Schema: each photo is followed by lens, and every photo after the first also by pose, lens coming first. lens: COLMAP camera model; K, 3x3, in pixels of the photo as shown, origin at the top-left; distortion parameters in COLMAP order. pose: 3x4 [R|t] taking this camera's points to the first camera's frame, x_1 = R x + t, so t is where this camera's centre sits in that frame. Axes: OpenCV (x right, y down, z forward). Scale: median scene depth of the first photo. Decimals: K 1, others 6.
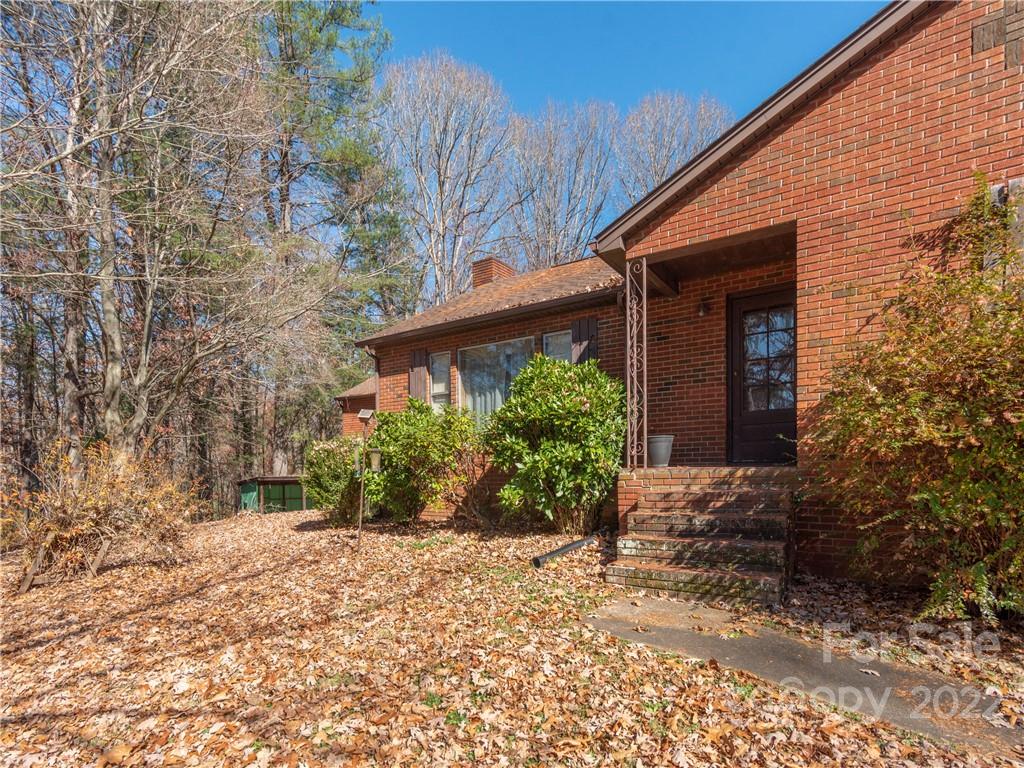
lens RADIAL K [[503.7, 0, 511.8], [0, 503.7, 413.4], [0, 0, 1]] dist [0.003846, 0.000458]
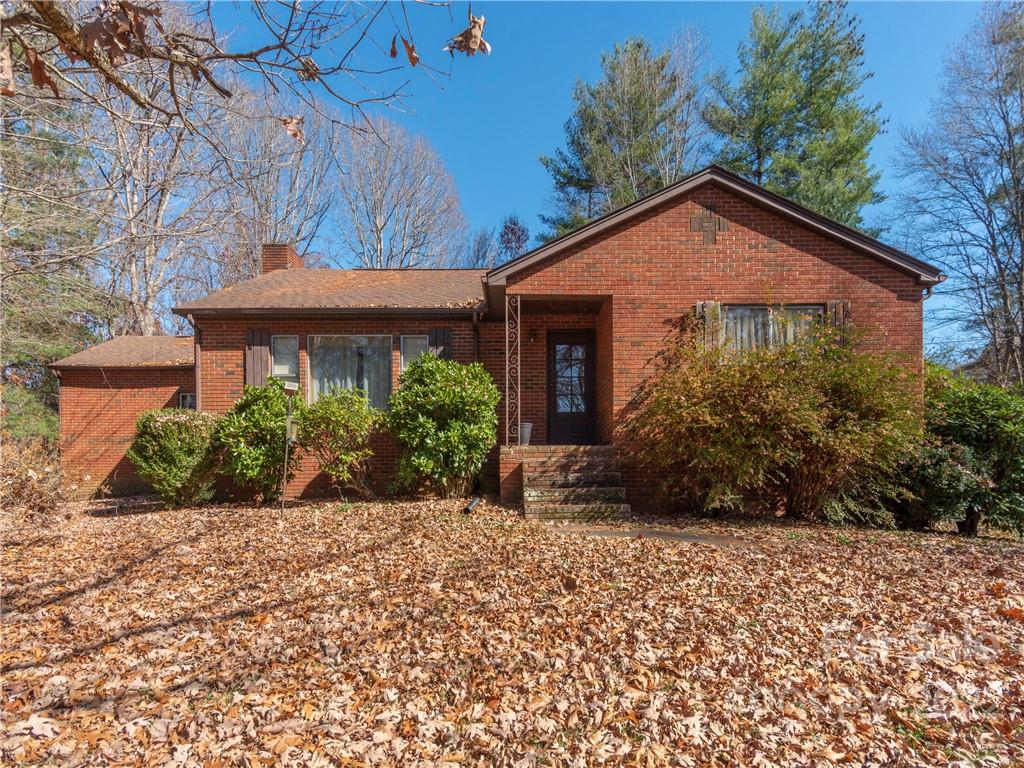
lens RADIAL K [[503.7, 0, 512.3], [0, 503.7, 383.6], [0, 0, 1]] dist [0.003846, 0.000458]
pose [[0.826882, 0.106156, 0.552265, -0.514842], [-0.064358, 0.993433, -0.094597, 0.068894], [-0.558680, 0.042678, 0.828284, -0.140364]]
